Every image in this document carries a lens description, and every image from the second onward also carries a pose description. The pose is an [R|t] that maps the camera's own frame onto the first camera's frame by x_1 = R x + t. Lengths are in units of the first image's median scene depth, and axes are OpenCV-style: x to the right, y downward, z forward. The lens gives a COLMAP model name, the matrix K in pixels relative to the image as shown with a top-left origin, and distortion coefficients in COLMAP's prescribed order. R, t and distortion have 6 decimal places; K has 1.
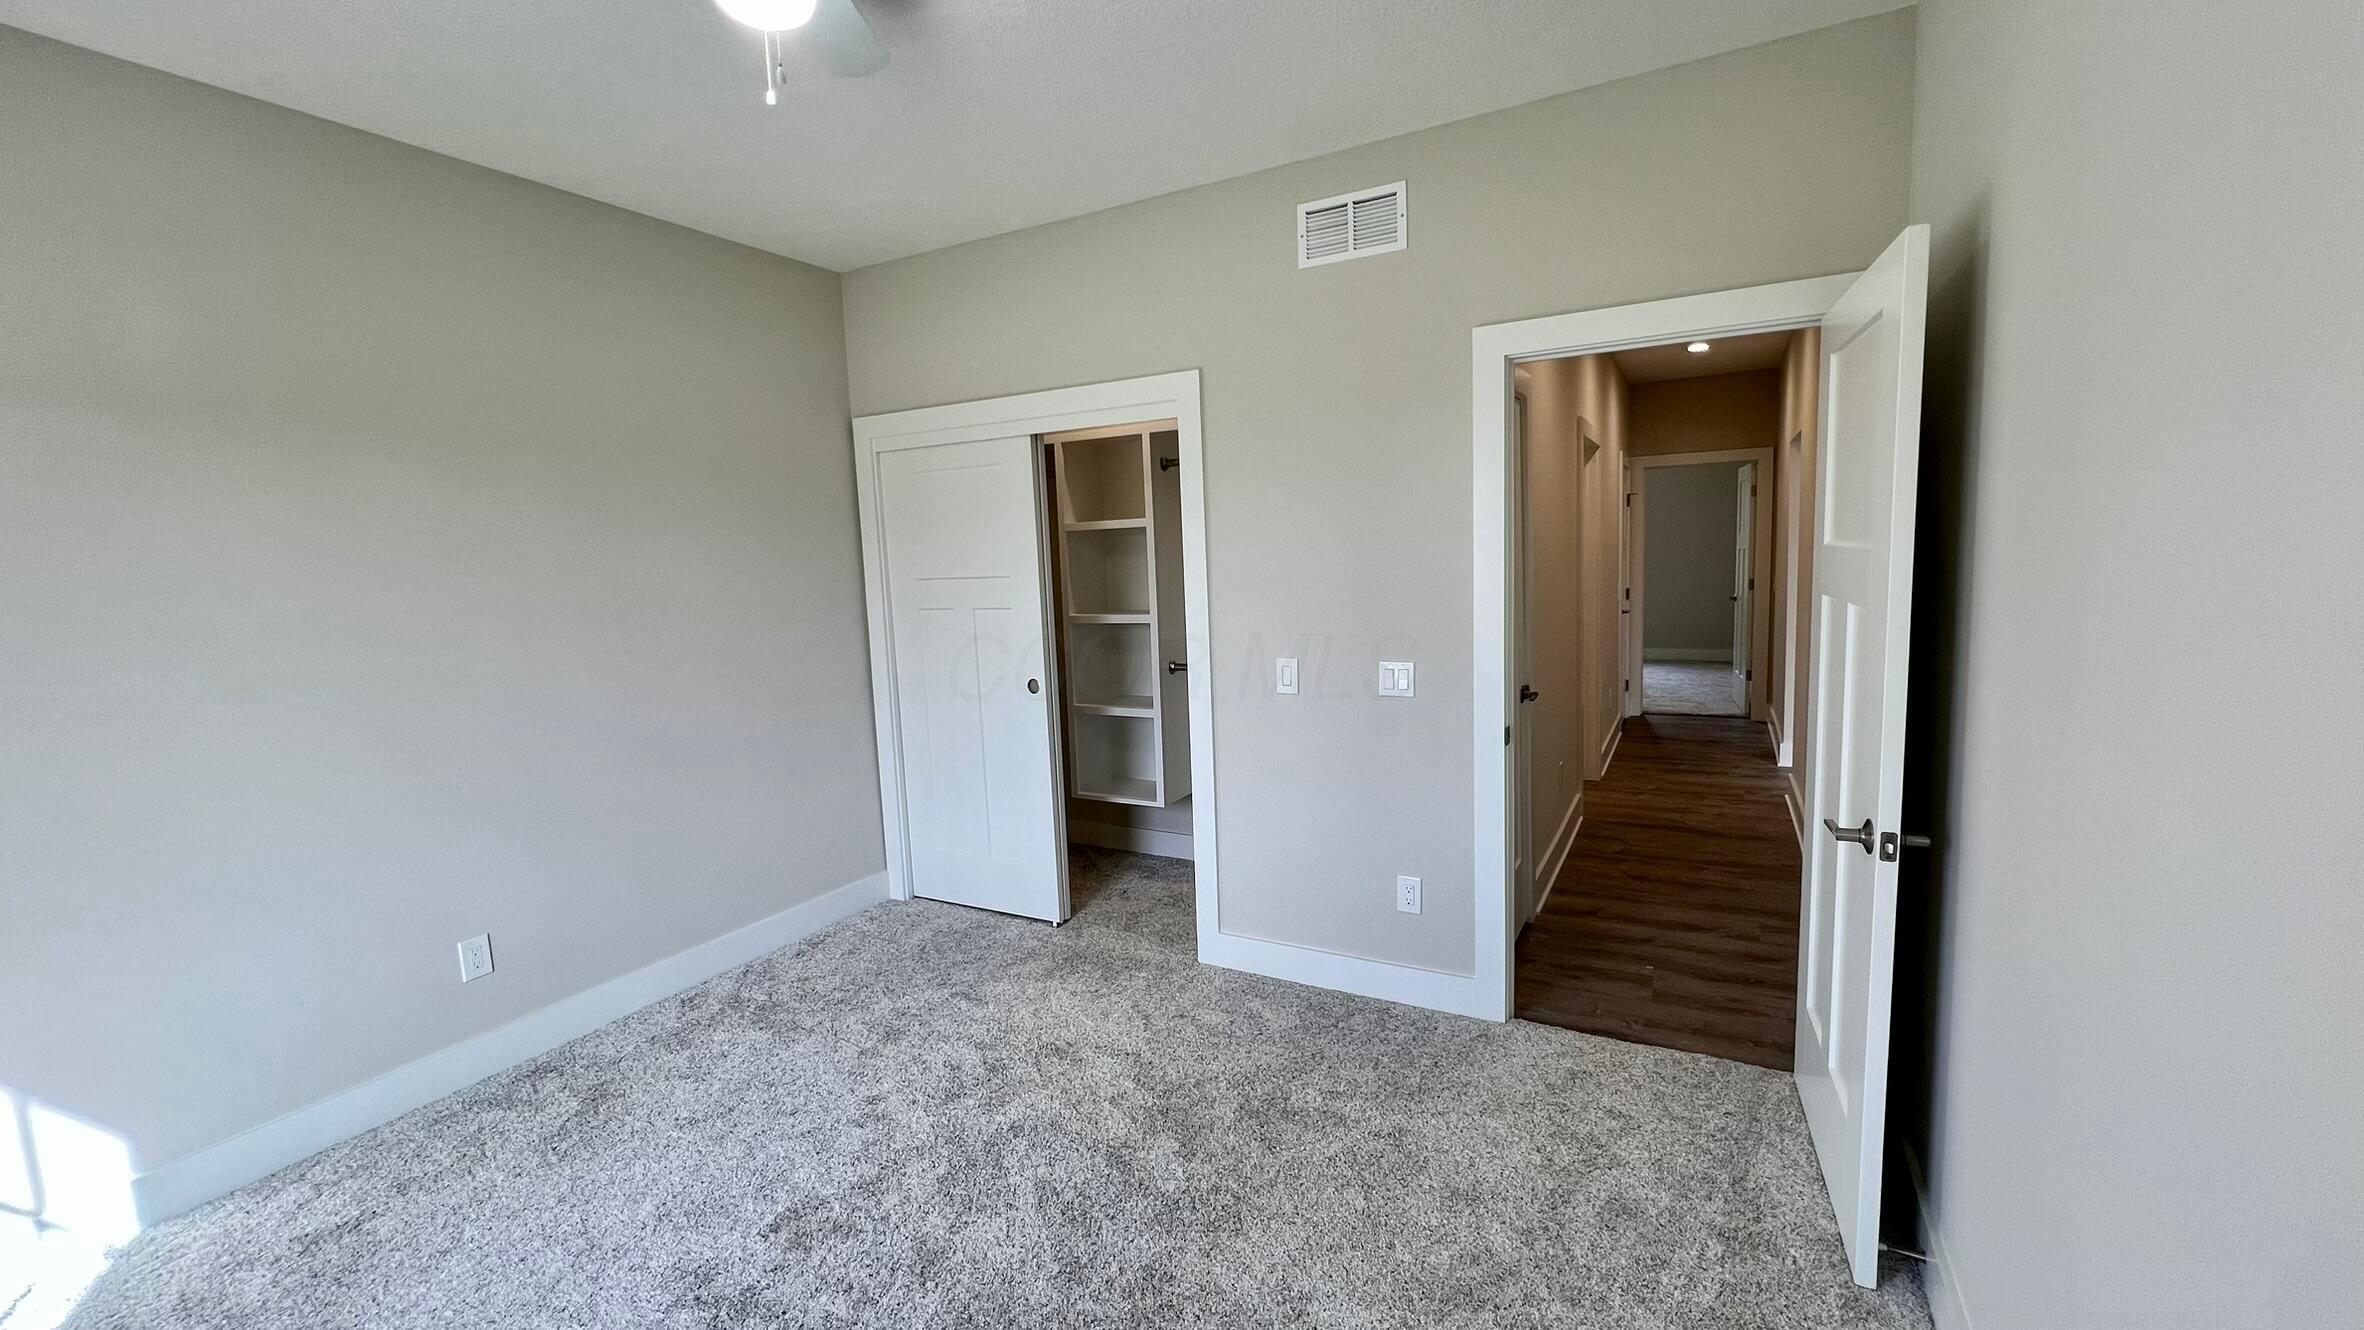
lens RADIAL K [[948.2, 0, 1179.6], [0, 948.2, 658.0], [0, 0, 1]] dist [-0.001129, -0.000283]
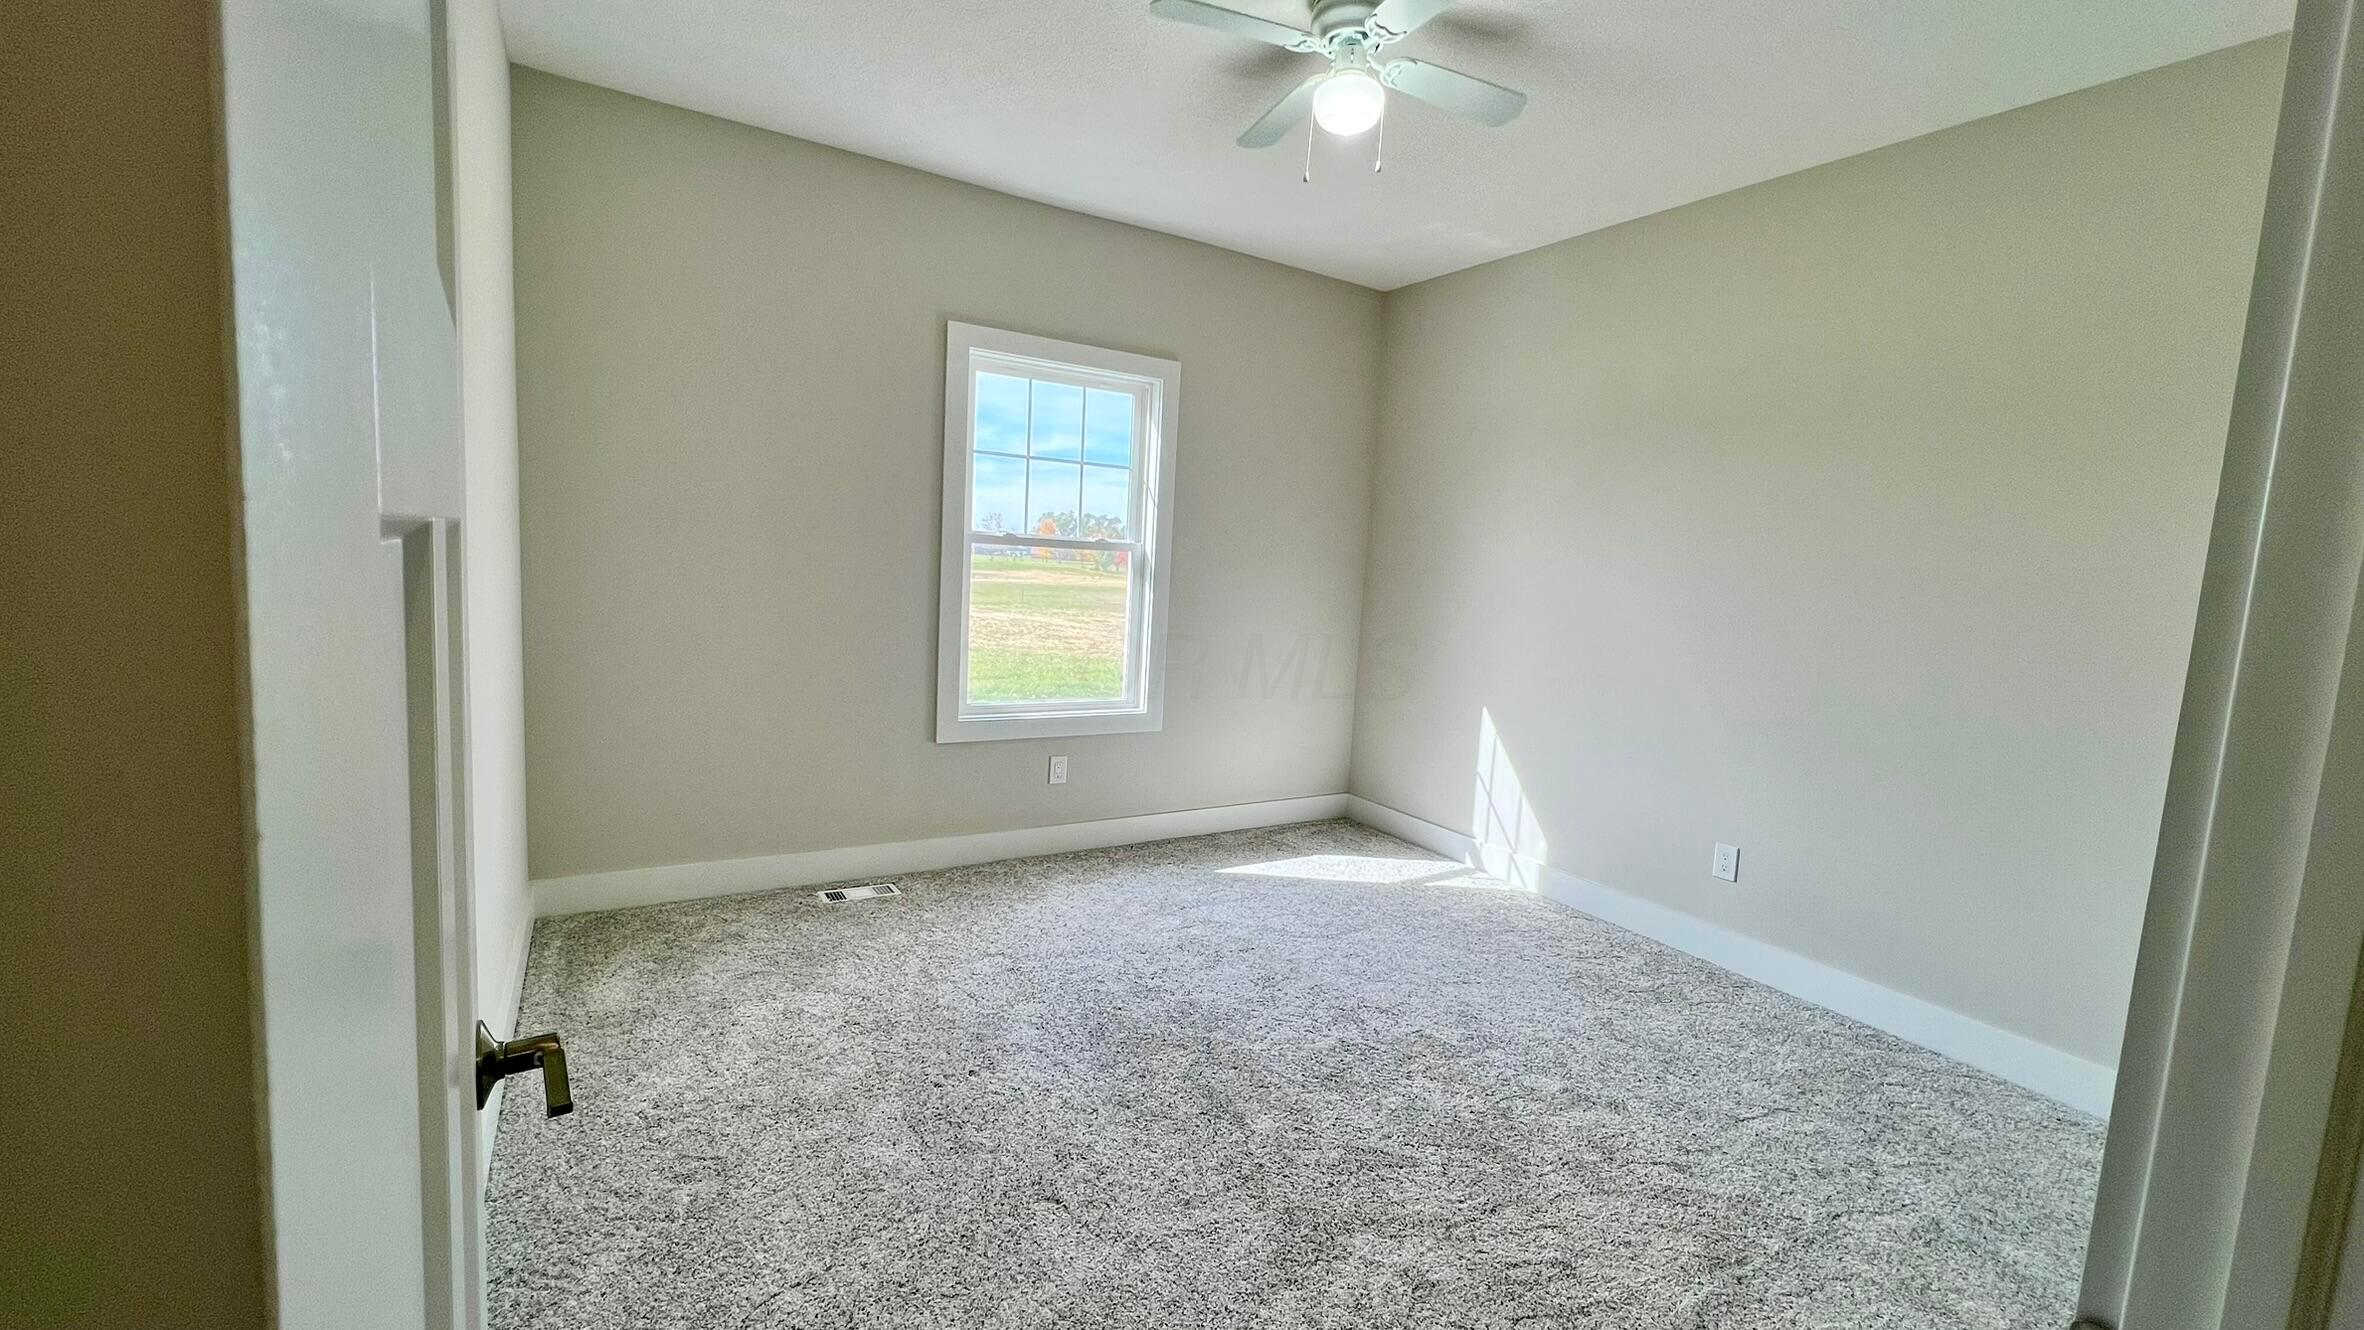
lens RADIAL K [[948.2, 0, 1179.6], [0, 948.2, 658.0], [0, 0, 1]] dist [-0.001129, -0.000283]
pose [[-0.496706, 0.109956, -0.860926, 0.436514], [-0.125393, 0.972444, 0.196544, -0.061030], [0.858813, 0.205579, -0.469231, 0.668008]]
